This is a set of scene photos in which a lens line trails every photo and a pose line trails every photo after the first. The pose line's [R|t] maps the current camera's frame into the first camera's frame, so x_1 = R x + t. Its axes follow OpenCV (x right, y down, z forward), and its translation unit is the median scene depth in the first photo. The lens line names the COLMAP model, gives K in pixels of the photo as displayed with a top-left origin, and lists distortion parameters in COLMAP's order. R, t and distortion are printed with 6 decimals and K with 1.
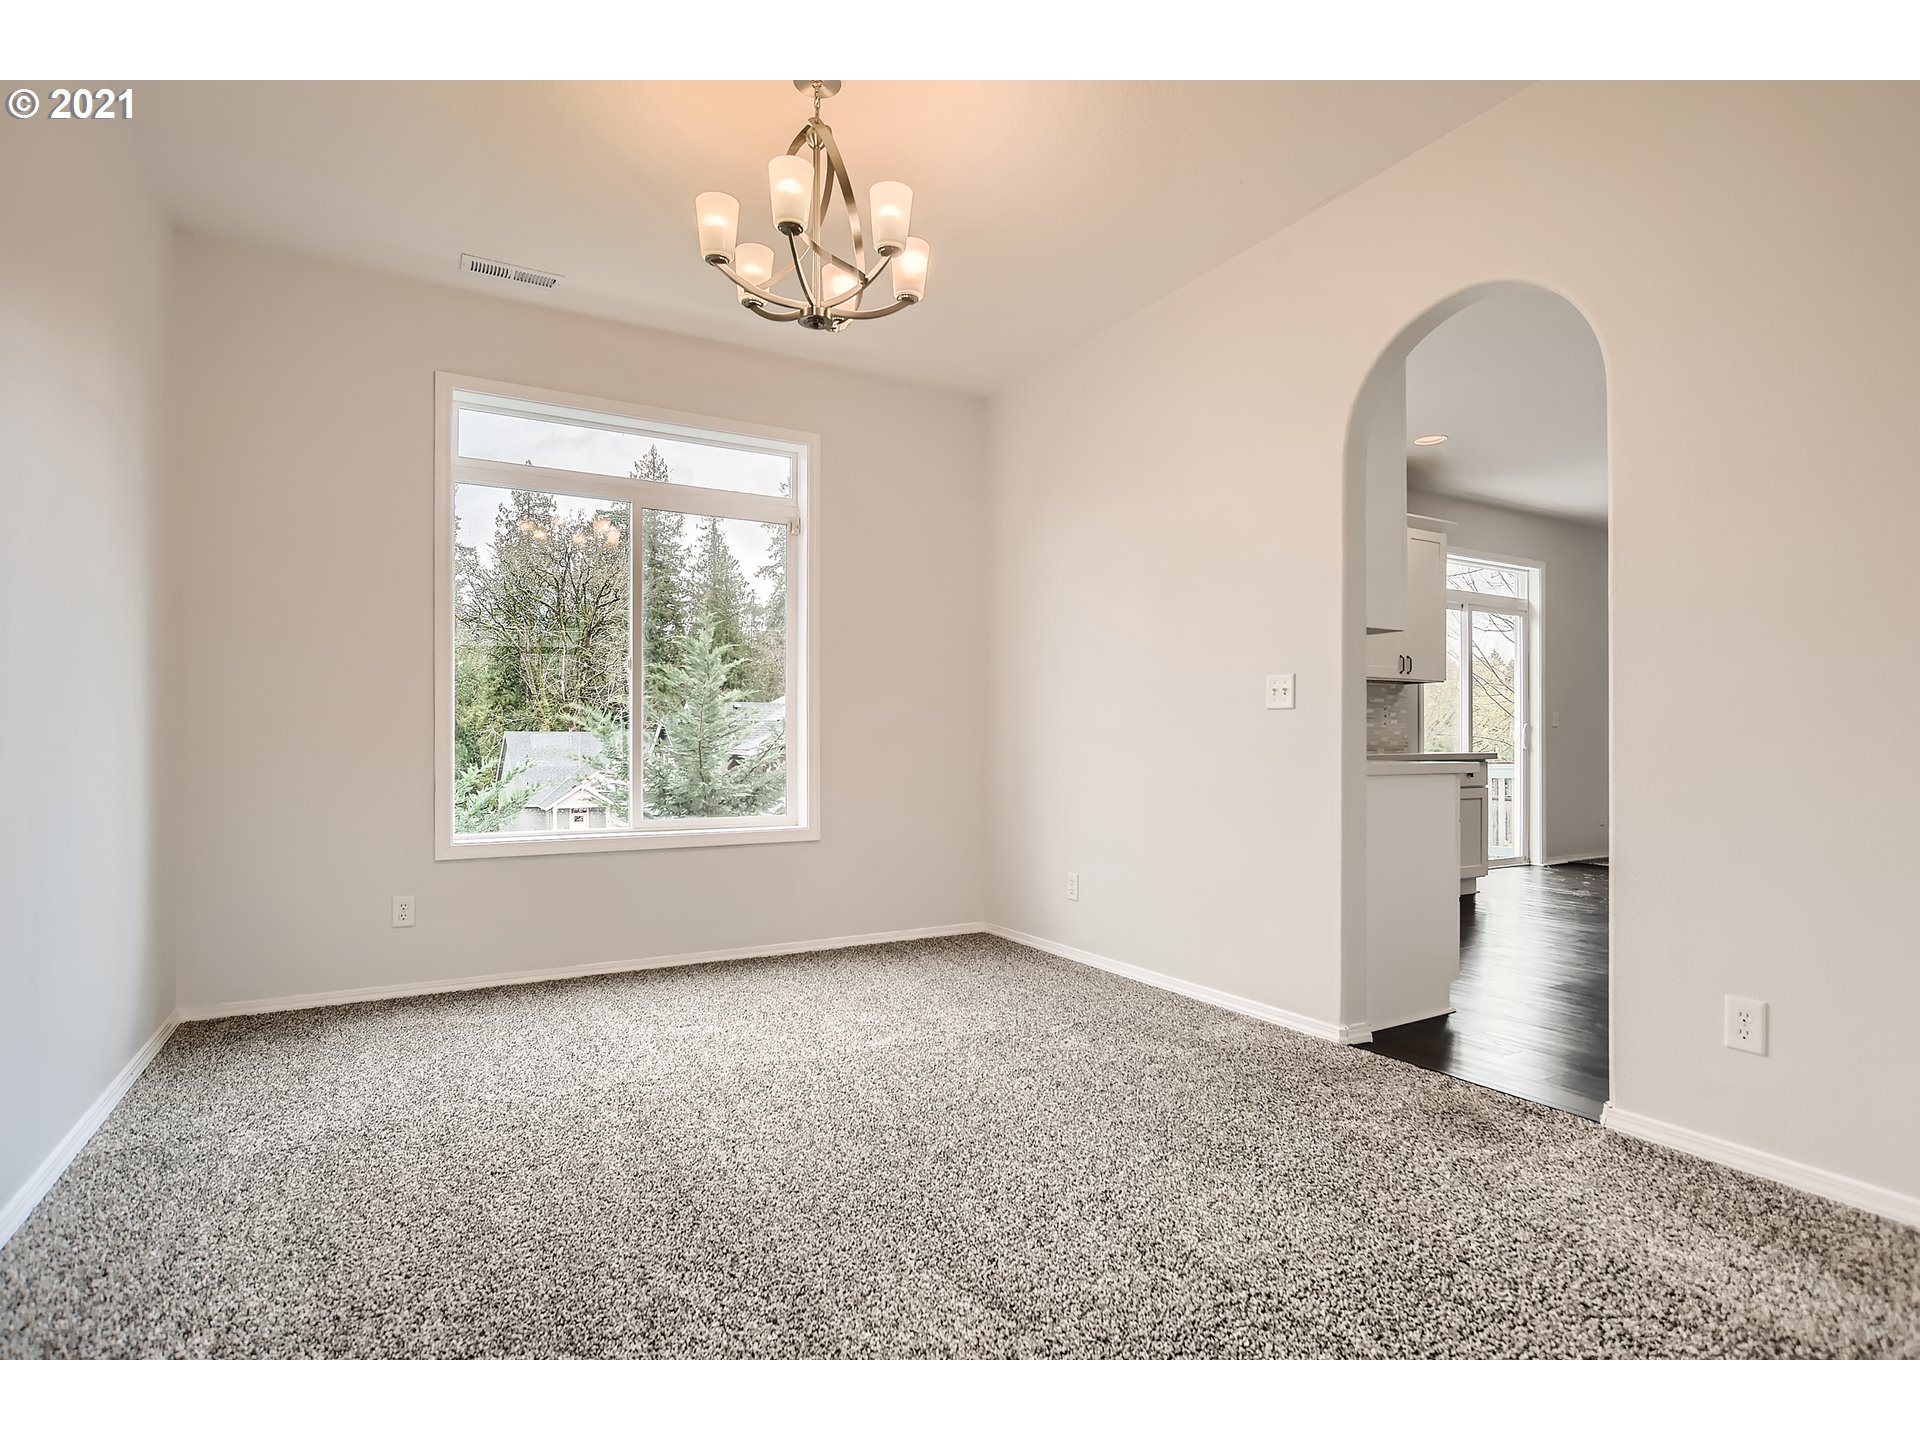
lens RADIAL K [[964.5, 0, 962.5], [0, 964.5, 726.8], [0, 0, 1]] dist [-0.011520, 0.002144]
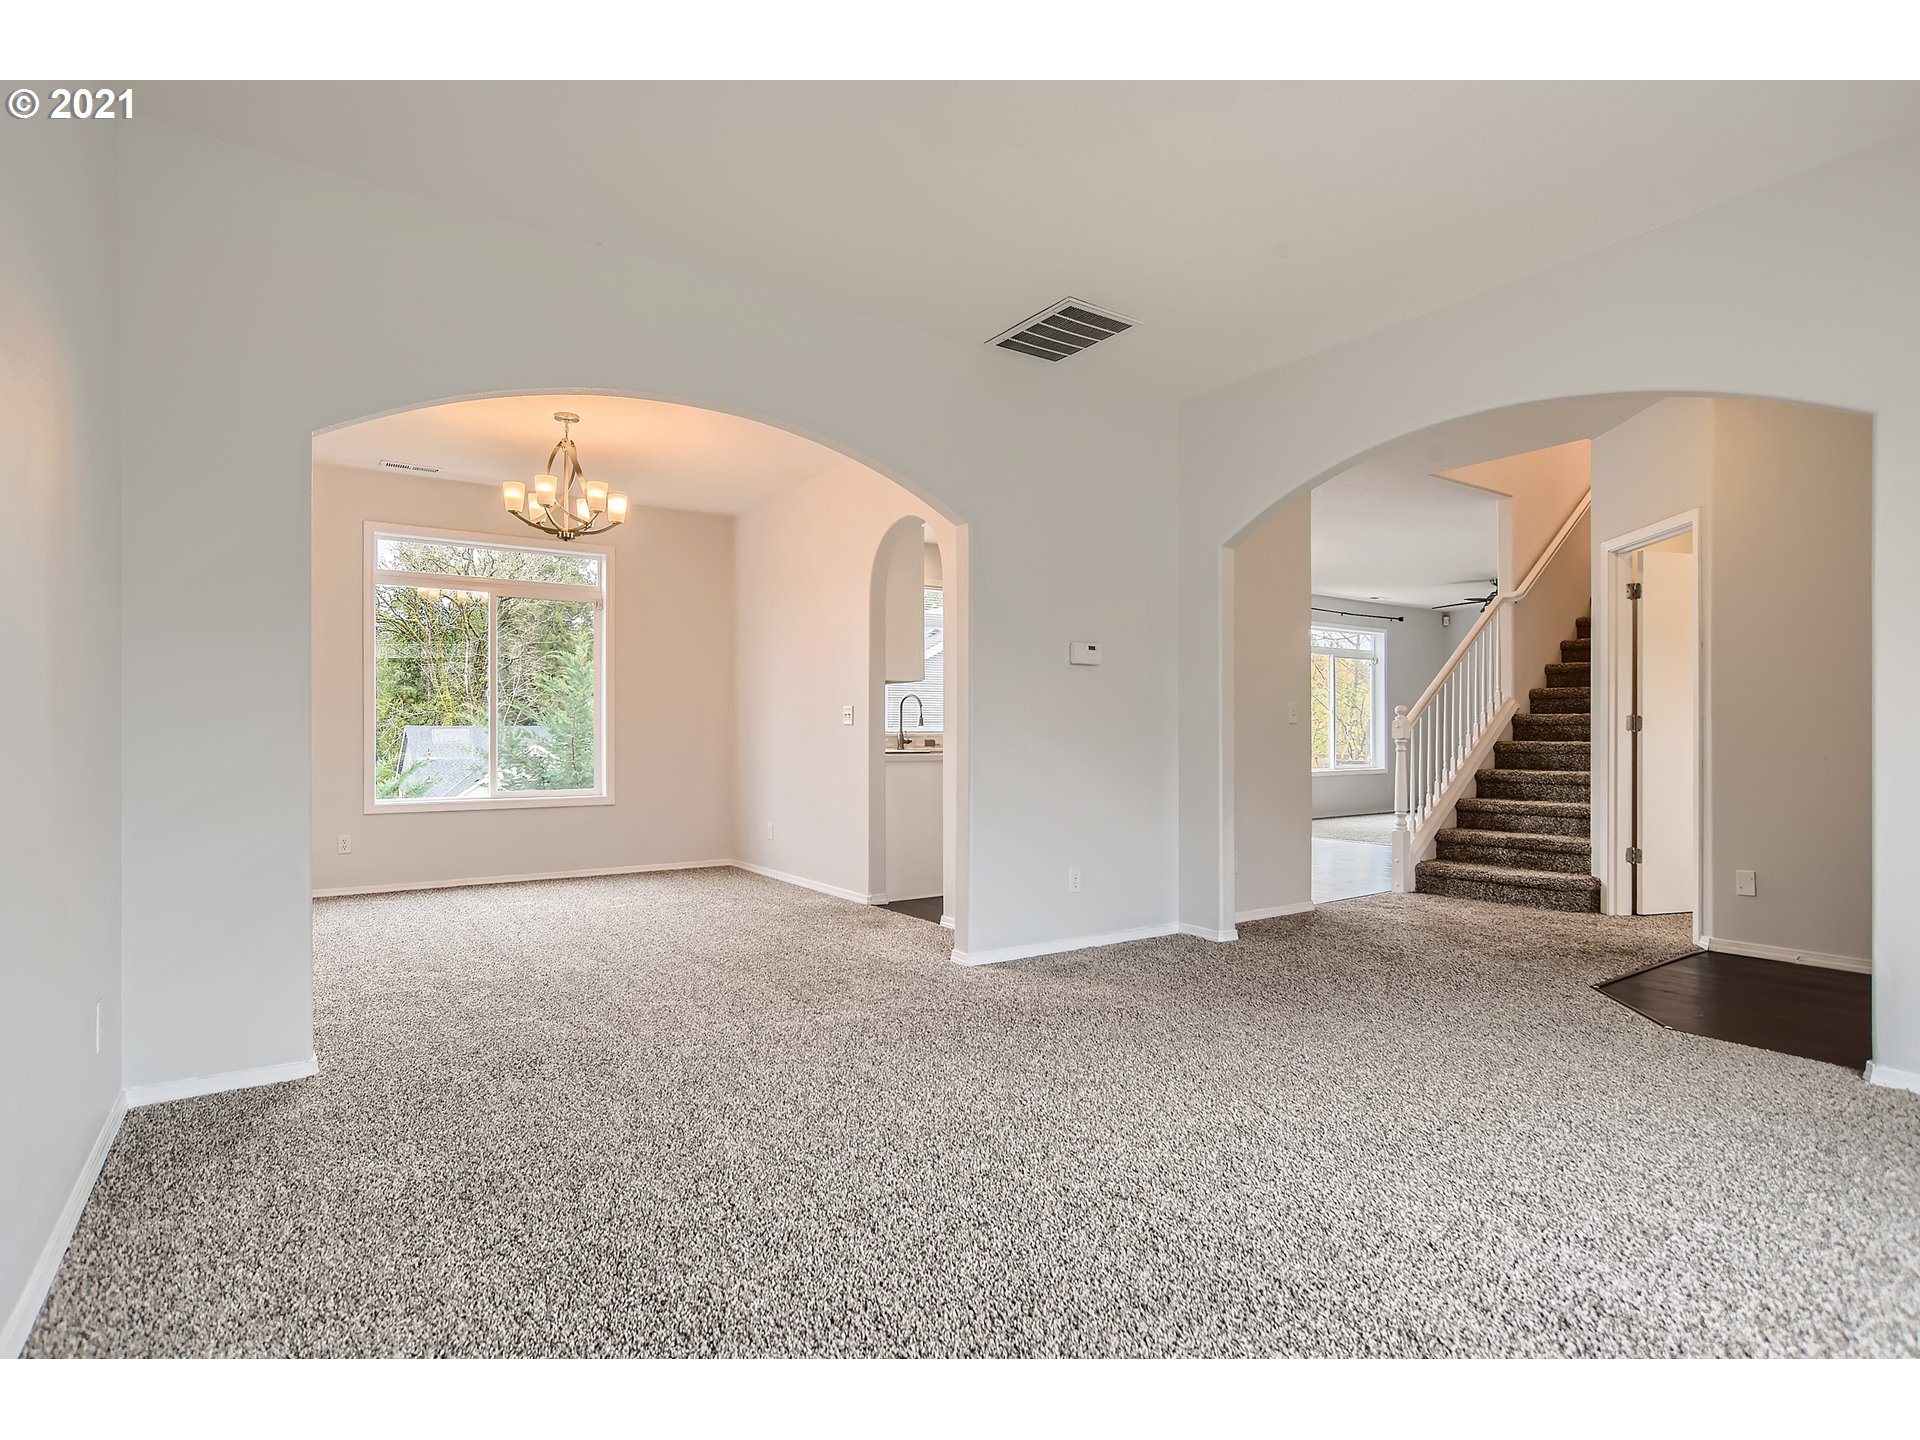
lens RADIAL K [[964.5, 0, 952.5], [0, 964.5, 723.9], [0, 0, 1]] dist [-0.011520, 0.002144]
pose [[0.997309, 0.001678, 0.073293, 0.124506], [-0.001912, 0.999993, 0.003111, -0.008696], [-0.073288, -0.003243, 0.997306, -0.264192]]
